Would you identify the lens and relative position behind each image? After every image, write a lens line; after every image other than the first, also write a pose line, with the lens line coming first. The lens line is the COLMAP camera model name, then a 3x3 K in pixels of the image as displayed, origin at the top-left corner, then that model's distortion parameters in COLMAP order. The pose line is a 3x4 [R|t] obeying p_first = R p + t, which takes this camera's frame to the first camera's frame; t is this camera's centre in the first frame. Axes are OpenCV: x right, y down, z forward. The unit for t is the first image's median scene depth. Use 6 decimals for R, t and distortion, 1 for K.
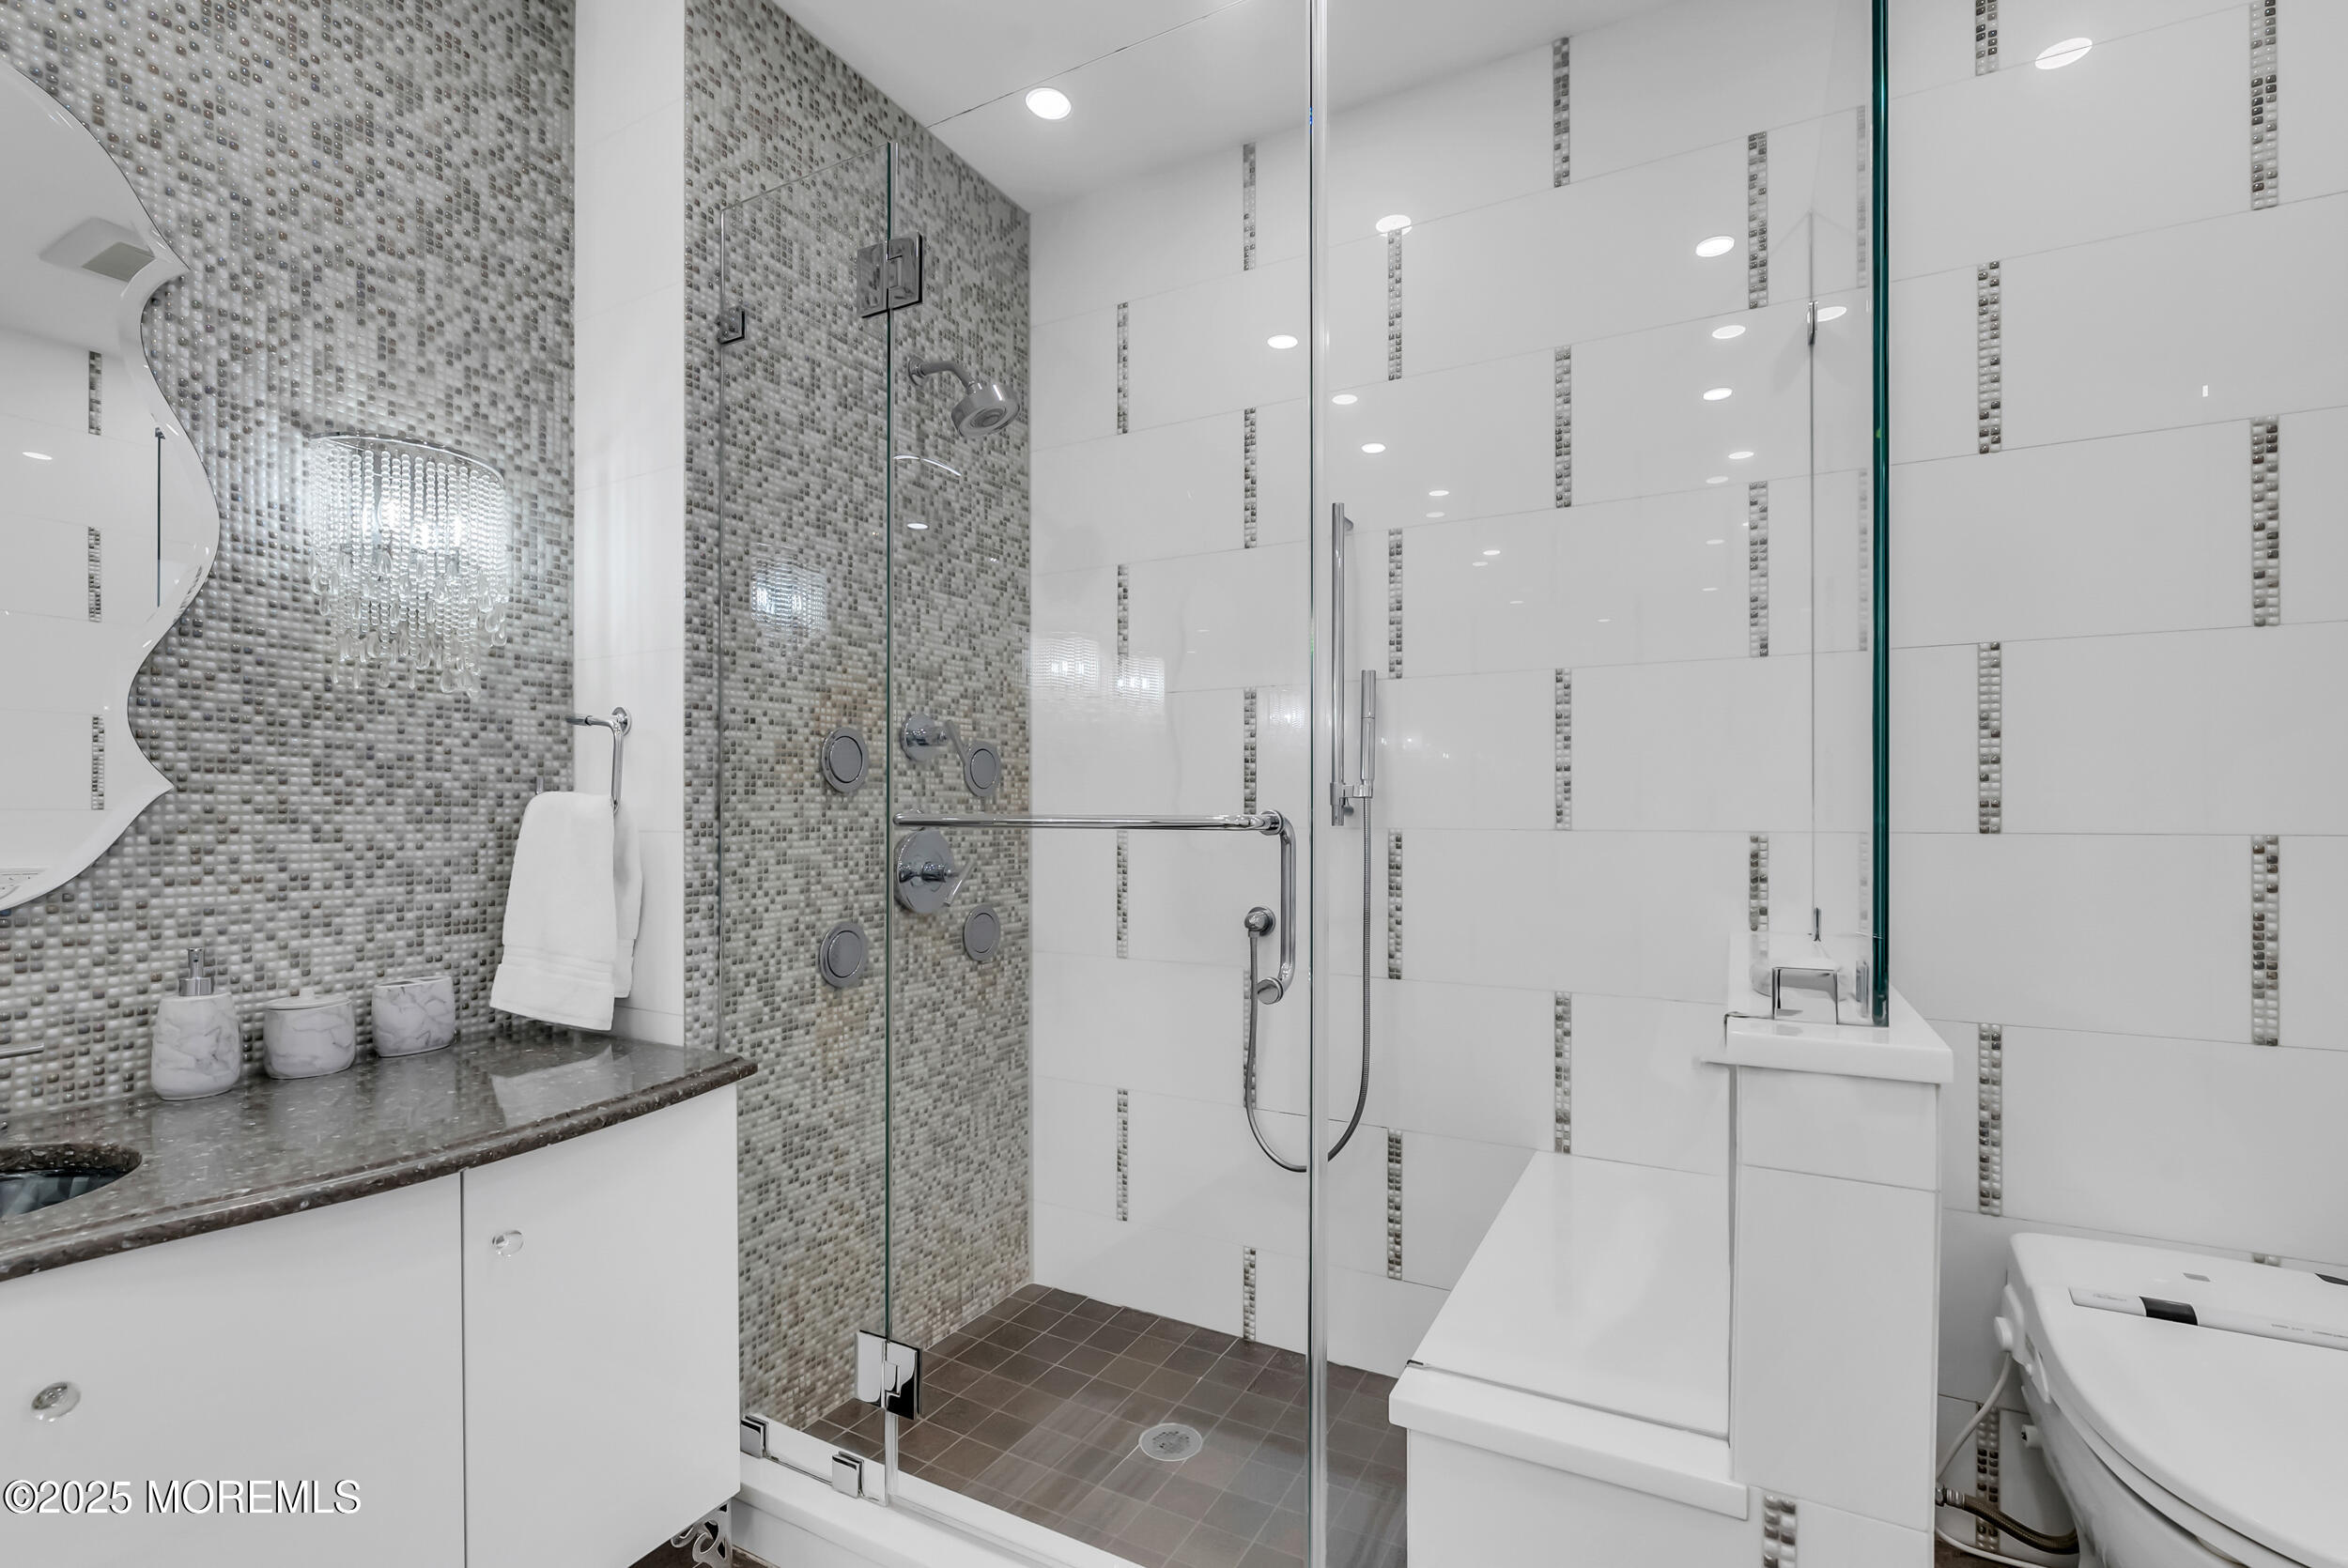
lens RADIAL K [[1064.5, 0, 1170.3], [0, 1064.5, 811.1], [0, 0, 1]] dist [-0.002655, 0.000528]
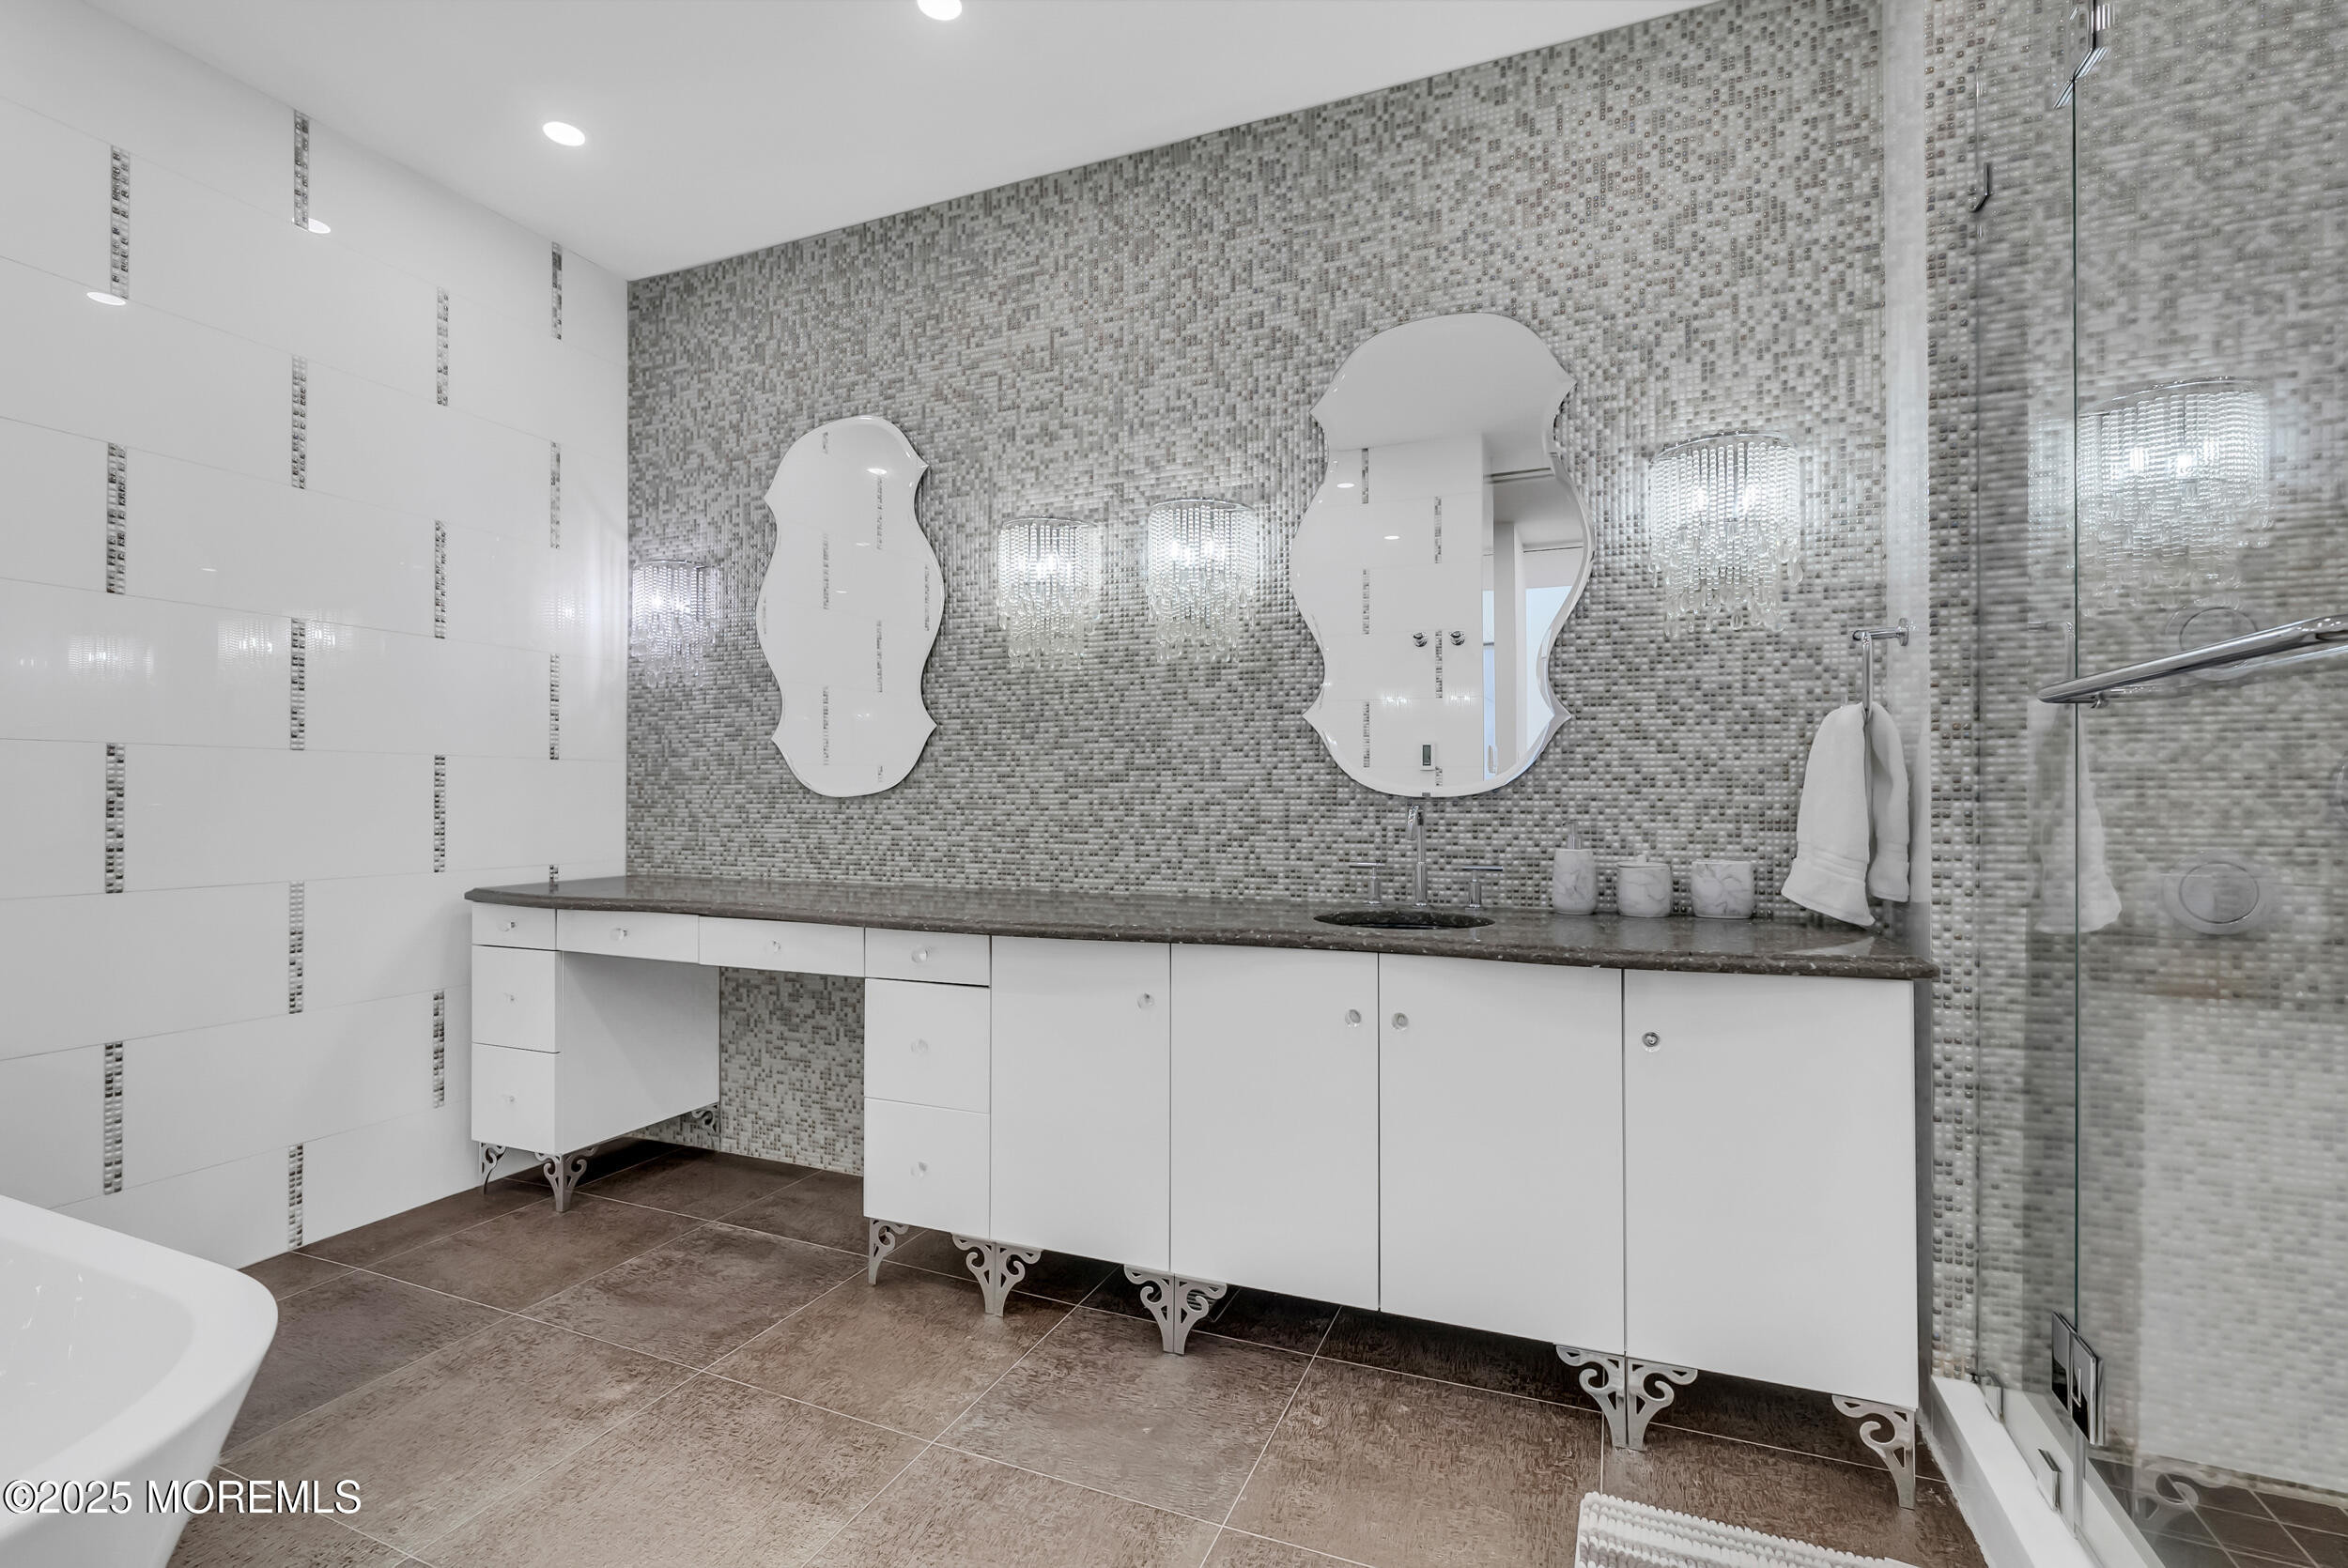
lens RADIAL K [[1066.2, 0, 1171.1], [0, 1066.2, 794.2], [0, 0, 1]] dist [-0.000970, 0.000303]
pose [[0.099964, -0.004817, -0.994979, 0.450761], [-0.001254, 0.999987, -0.004967, 0.080558], [0.994990, 0.001744, 0.099957, 0.207616]]
